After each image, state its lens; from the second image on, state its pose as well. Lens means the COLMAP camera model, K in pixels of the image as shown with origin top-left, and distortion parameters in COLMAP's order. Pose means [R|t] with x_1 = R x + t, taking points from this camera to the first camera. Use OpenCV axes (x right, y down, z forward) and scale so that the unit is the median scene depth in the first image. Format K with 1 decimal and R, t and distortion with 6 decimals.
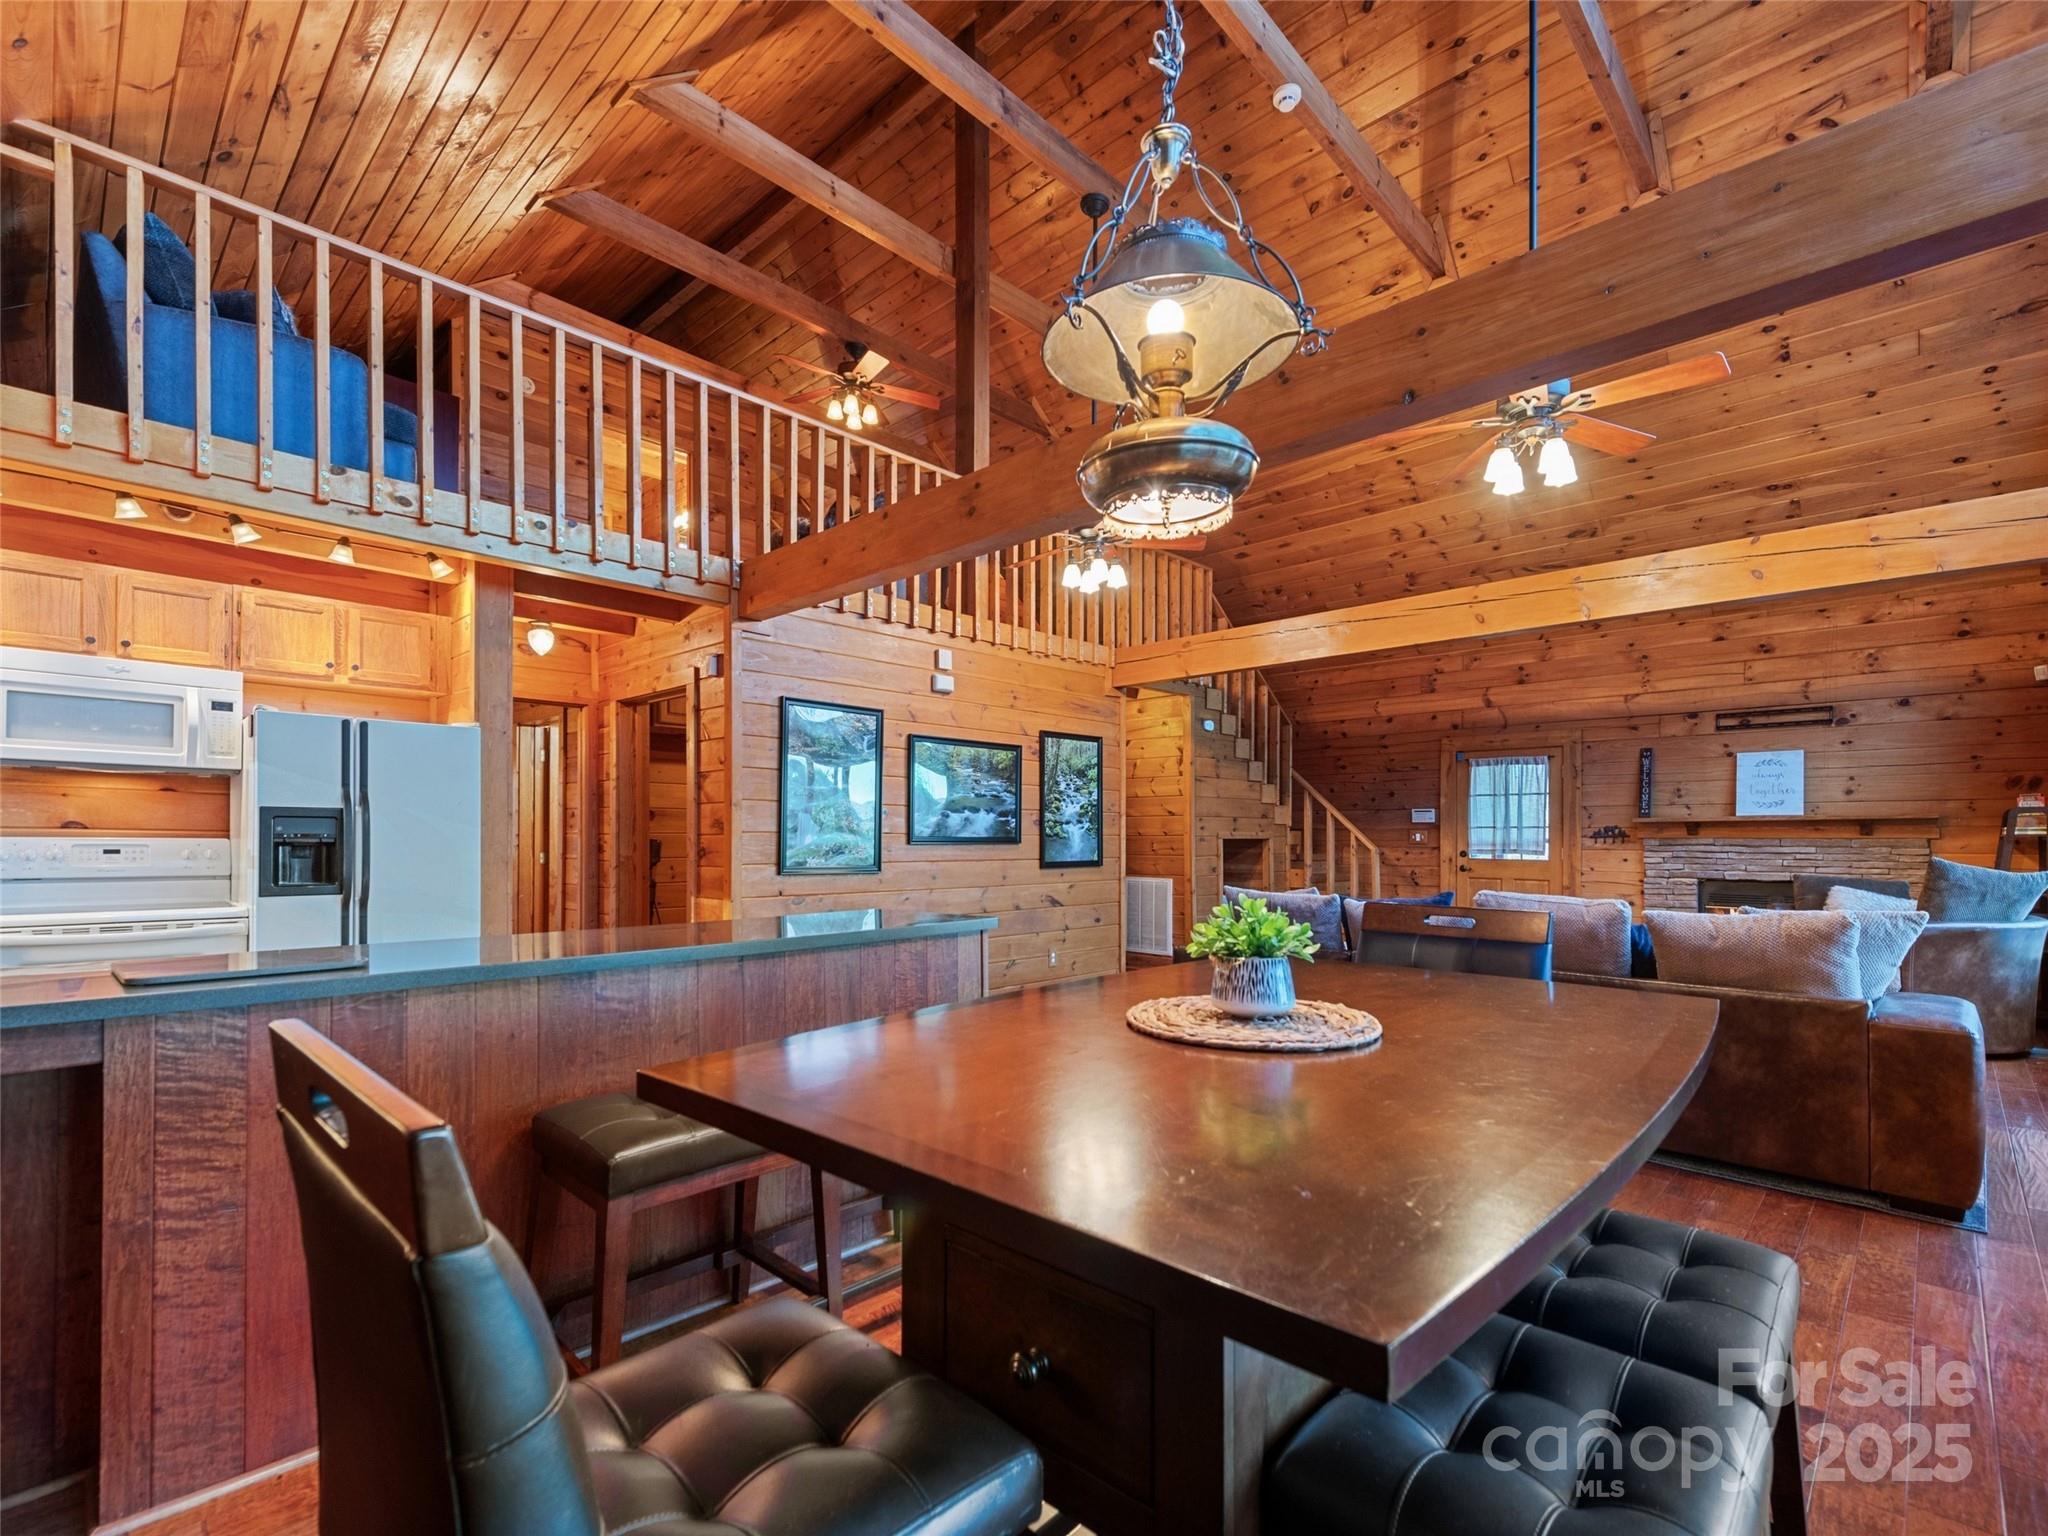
lens RADIAL K [[928.1, 0, 1026.5], [0, 928.1, 824.3], [0, 0, 1]] dist [0.009532, -0.000290]
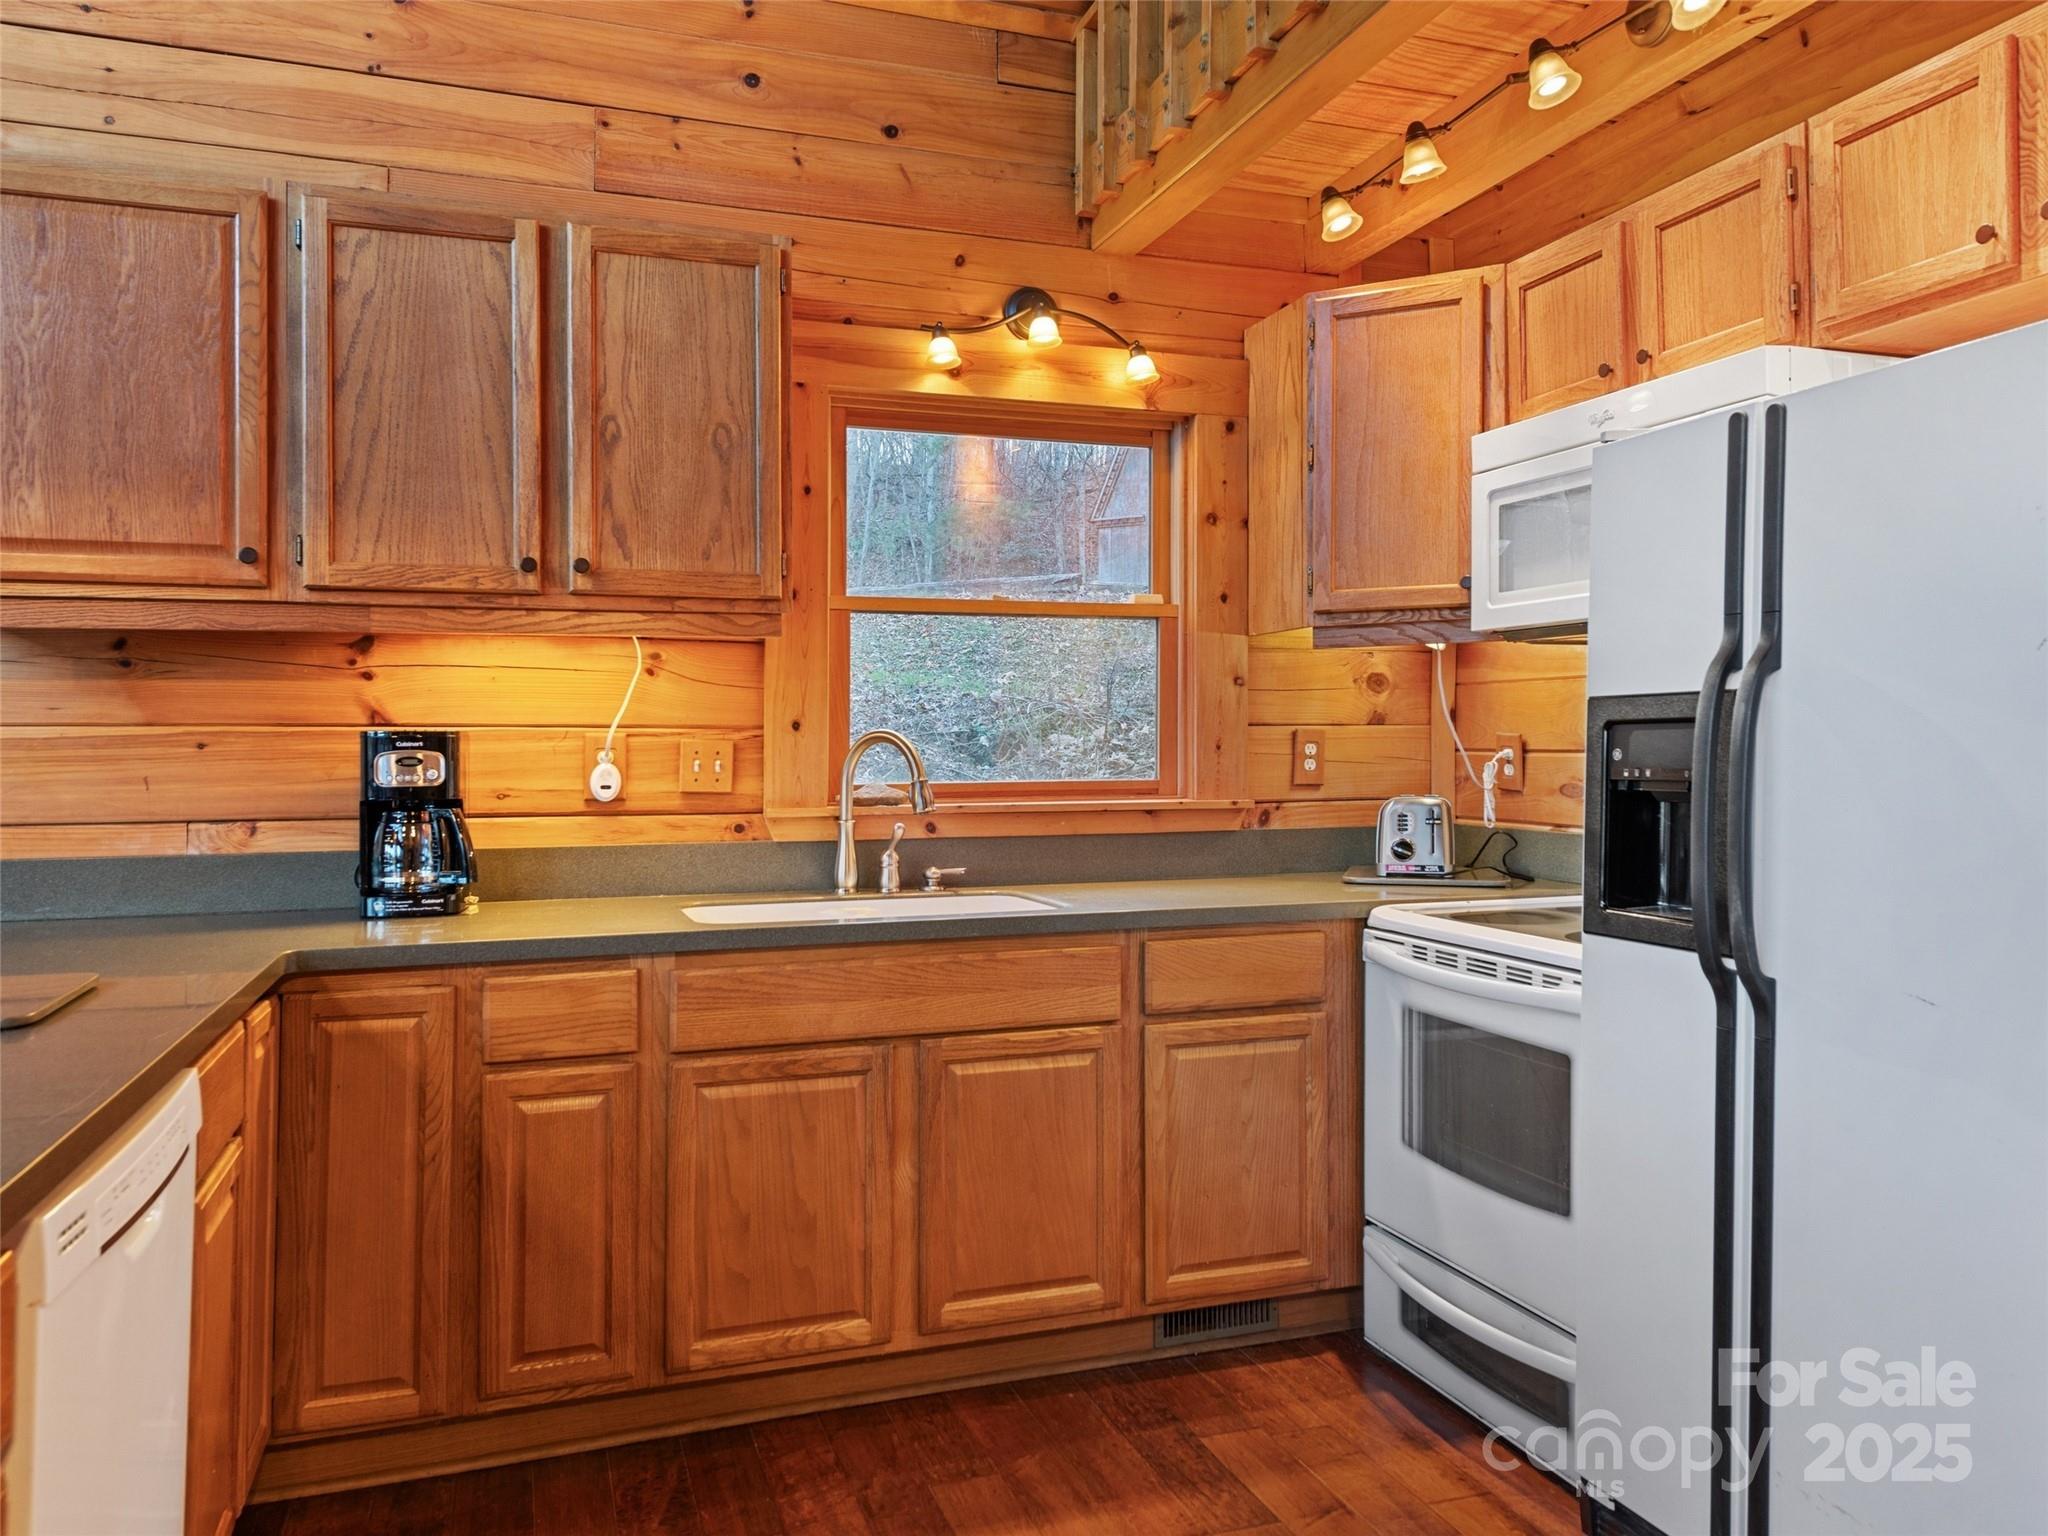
lens RADIAL K [[1463.1, 0, 1027.3], [0, 1463.1, 732.2], [0, 0, 1]] dist [0.039959, -0.035762]
pose [[-0.451122, -0.013141, -0.892366, -0.086310], [0.015641, 0.999622, -0.022628, 0.002368], [0.892325, -0.024166, -0.450746, 0.518606]]
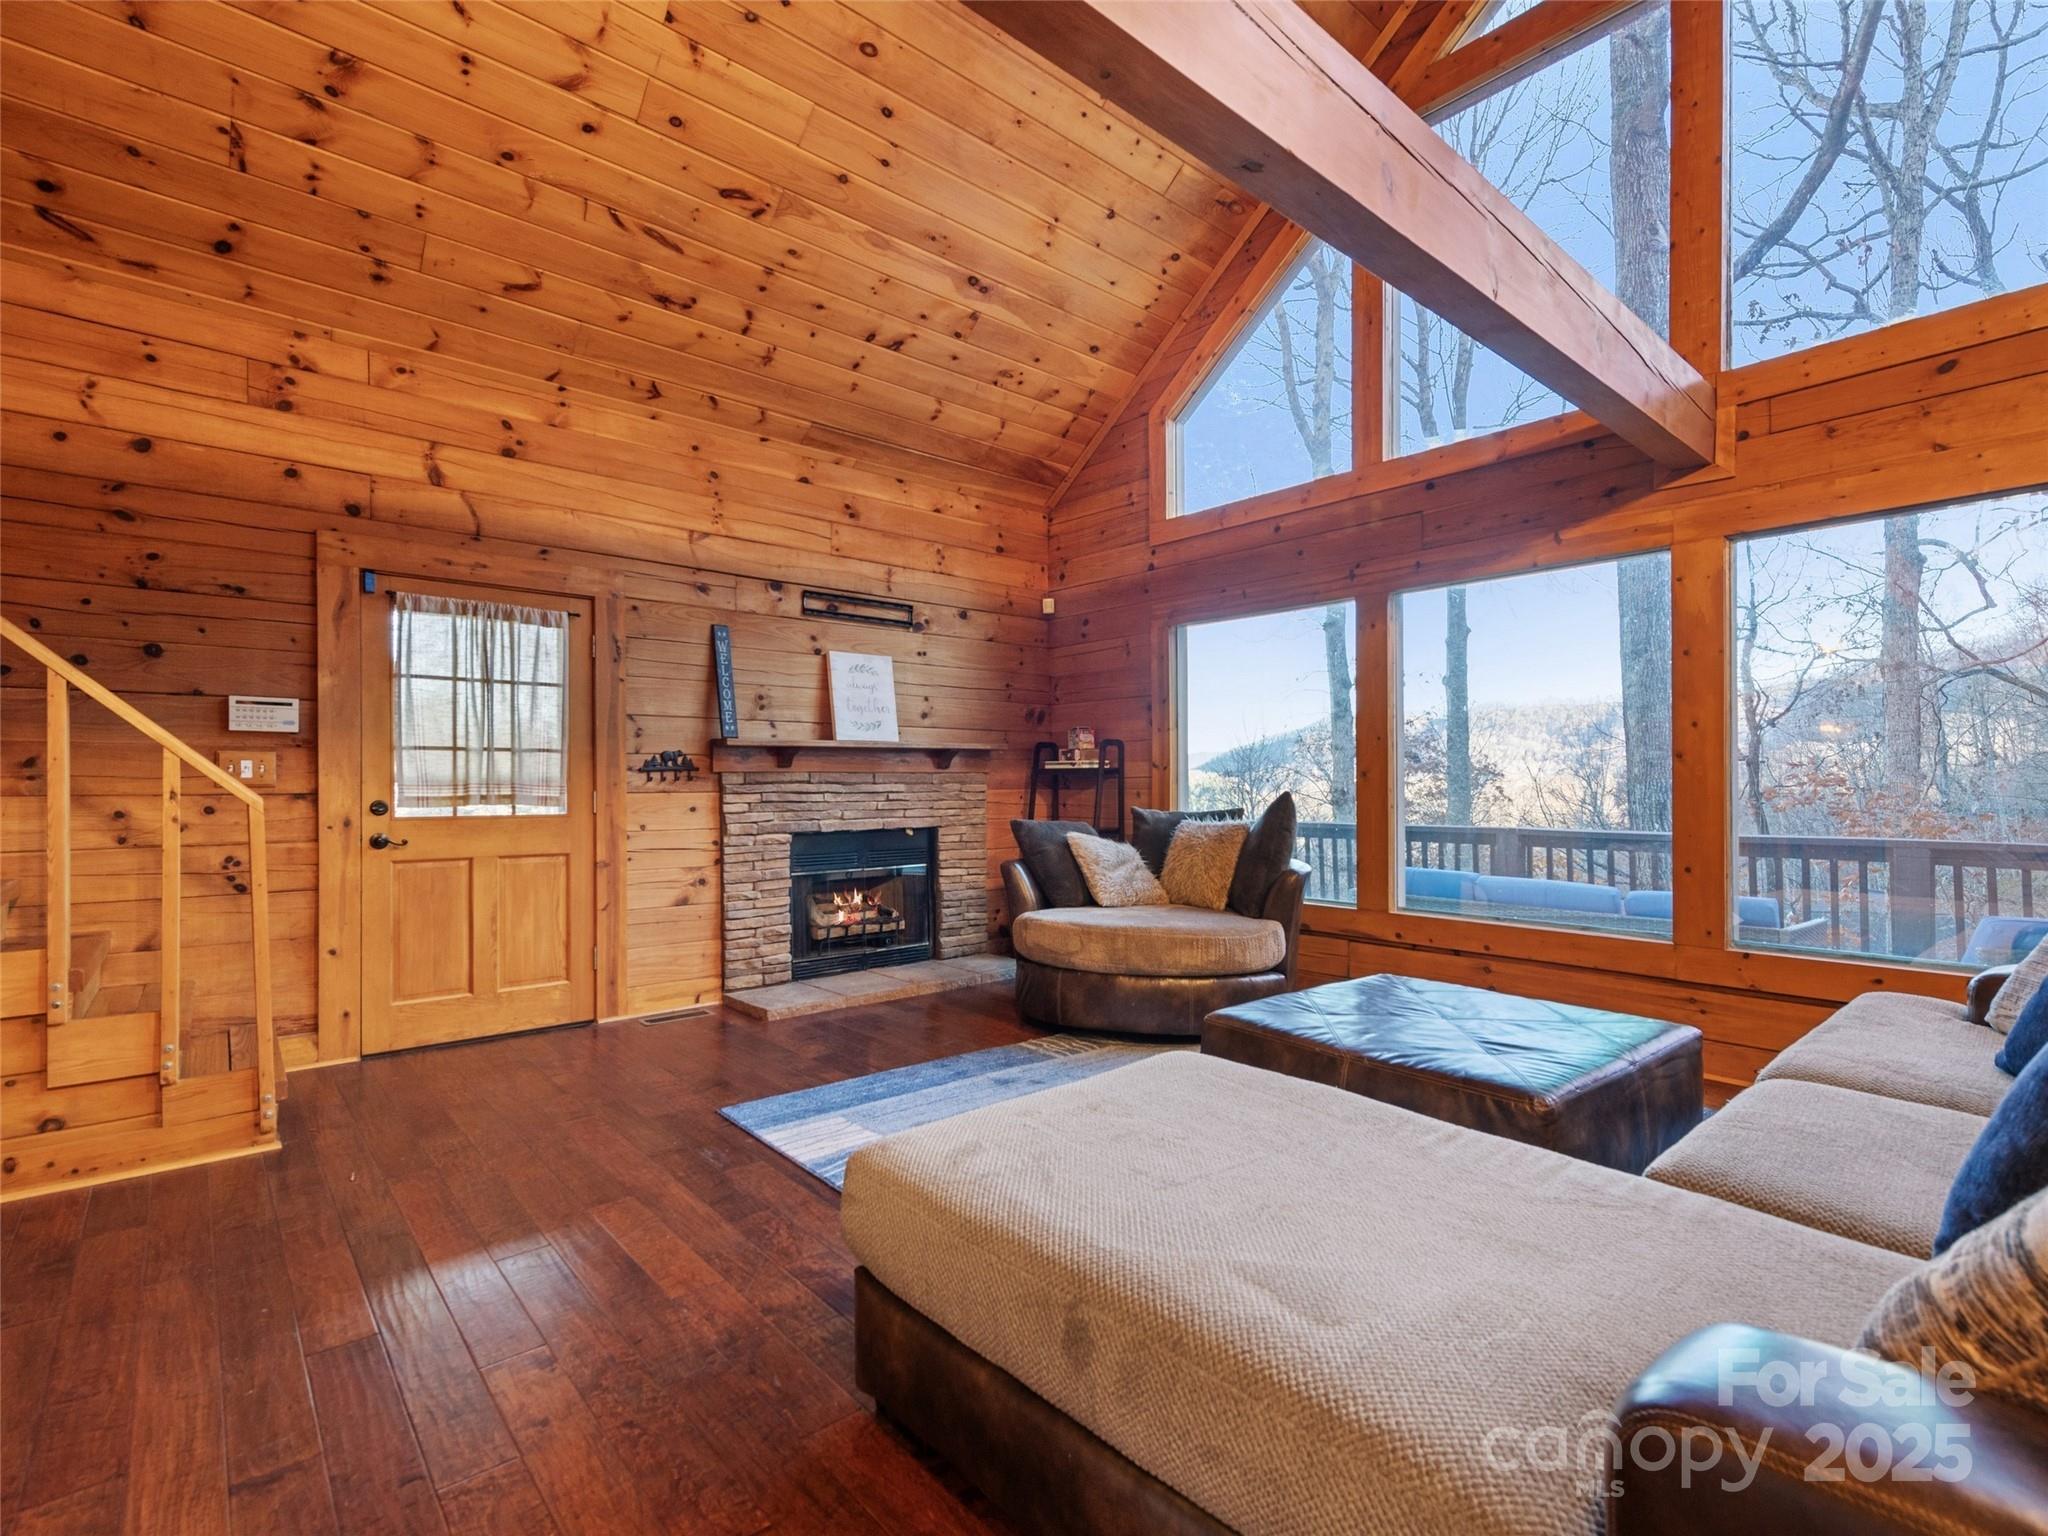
lens RADIAL K [[955.2, 0, 1025.0], [0, 955.2, 780.9], [0, 0, 1]] dist [0.020290, -0.011000]
pose [[0.094031, -0.002065, 0.995567, 0.060771], [-0.010369, 0.999942, 0.003053, 0.017223], [-0.995515, -0.010610, 0.094004, 0.772996]]
